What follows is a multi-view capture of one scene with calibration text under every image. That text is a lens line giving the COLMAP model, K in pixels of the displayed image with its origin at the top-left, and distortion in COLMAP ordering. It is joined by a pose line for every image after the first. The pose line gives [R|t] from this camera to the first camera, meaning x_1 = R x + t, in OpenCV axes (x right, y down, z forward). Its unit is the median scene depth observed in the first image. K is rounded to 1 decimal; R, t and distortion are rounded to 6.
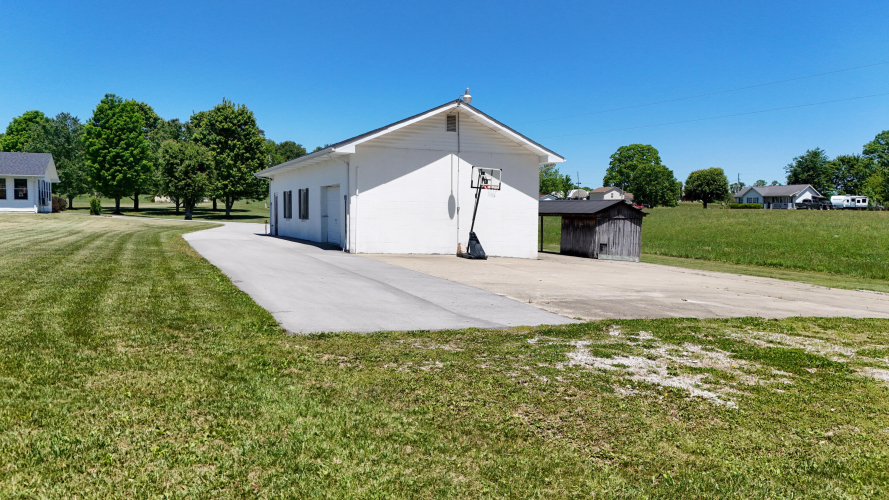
lens RADIAL K [[645.9, 0, 445.3], [0, 645.9, 246.5], [0, 0, 1]] dist [0.008693, -0.000643]
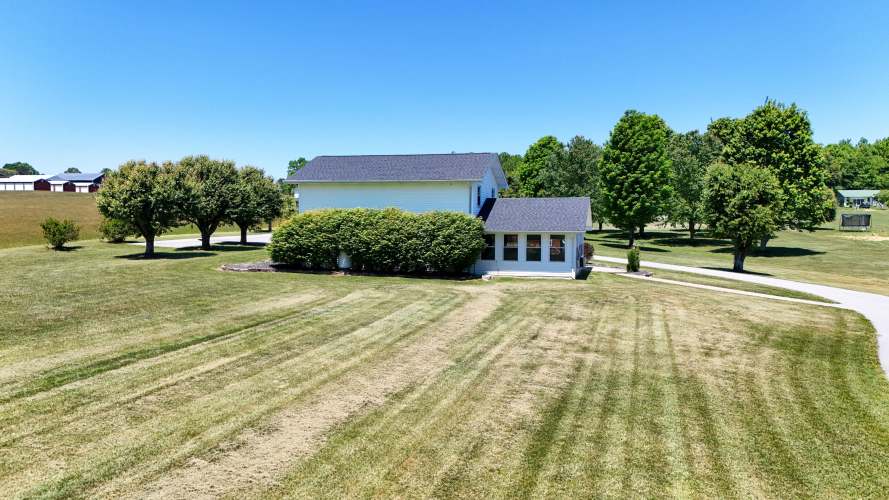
lens RADIAL K [[645.9, 0, 445.5], [0, 645.9, 248.6], [0, 0, 1]] dist [0.008693, -0.000643]
pose [[0.768528, 0.021459, -0.639457, -0.150149], [-0.022723, 0.999722, 0.006239, -0.050695], [0.639413, 0.009735, 0.768802, 0.182680]]
